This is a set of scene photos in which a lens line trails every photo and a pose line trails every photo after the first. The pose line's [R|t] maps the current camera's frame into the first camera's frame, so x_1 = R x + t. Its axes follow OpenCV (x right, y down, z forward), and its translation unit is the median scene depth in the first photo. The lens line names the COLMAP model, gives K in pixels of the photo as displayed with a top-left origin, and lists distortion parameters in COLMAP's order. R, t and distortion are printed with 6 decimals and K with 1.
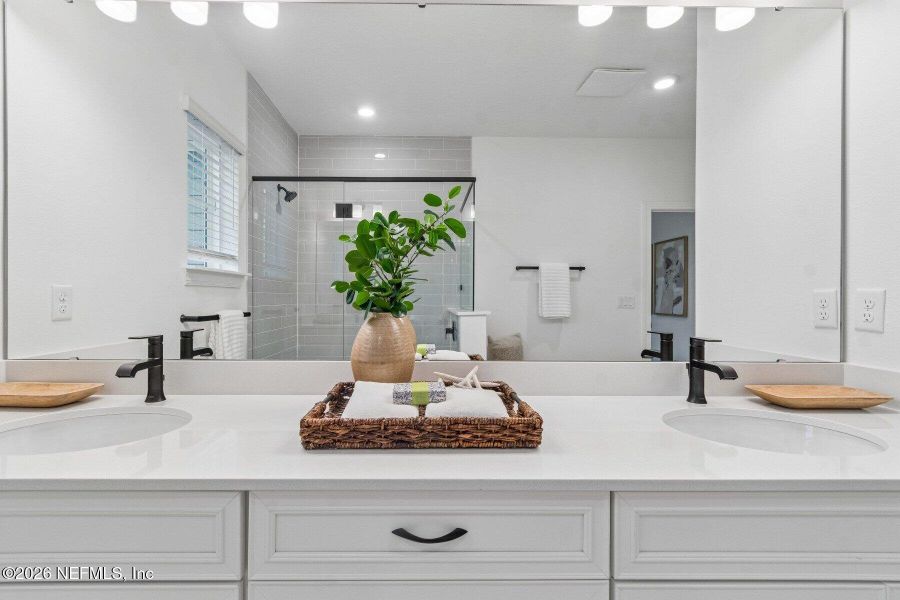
lens RADIAL K [[404.3, 0, 447.6], [0, 404.3, 296.8], [0, 0, 1]] dist [-0.003955, -0.000526]
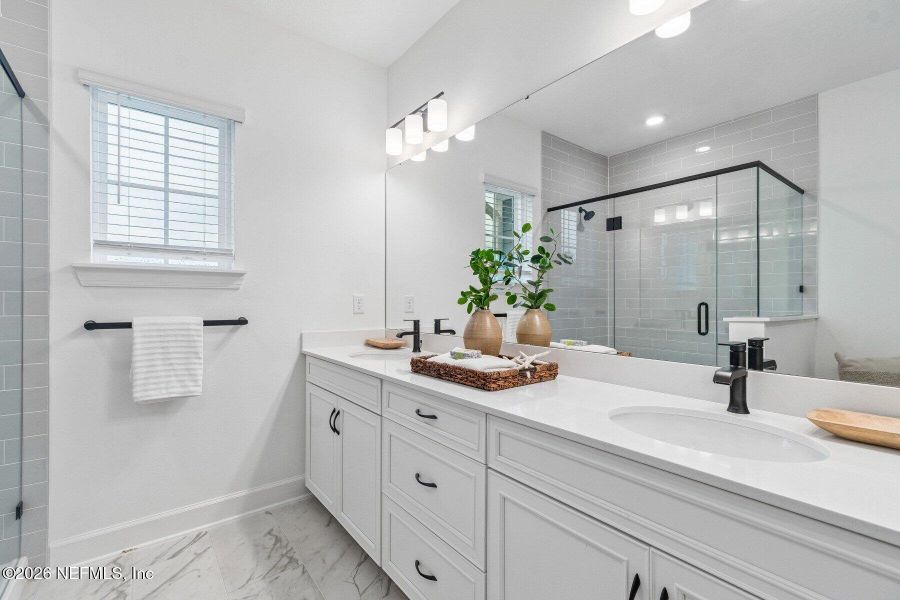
lens RADIAL K [[404.3, 0, 451.1], [0, 404.3, 301.2], [0, 0, 1]] dist [-0.003955, -0.000526]
pose [[0.600378, -0.002057, -0.799714, 0.378119], [0.000786, 0.999998, -0.001981, 0.002626], [0.799716, 0.000561, 0.600378, -0.031200]]
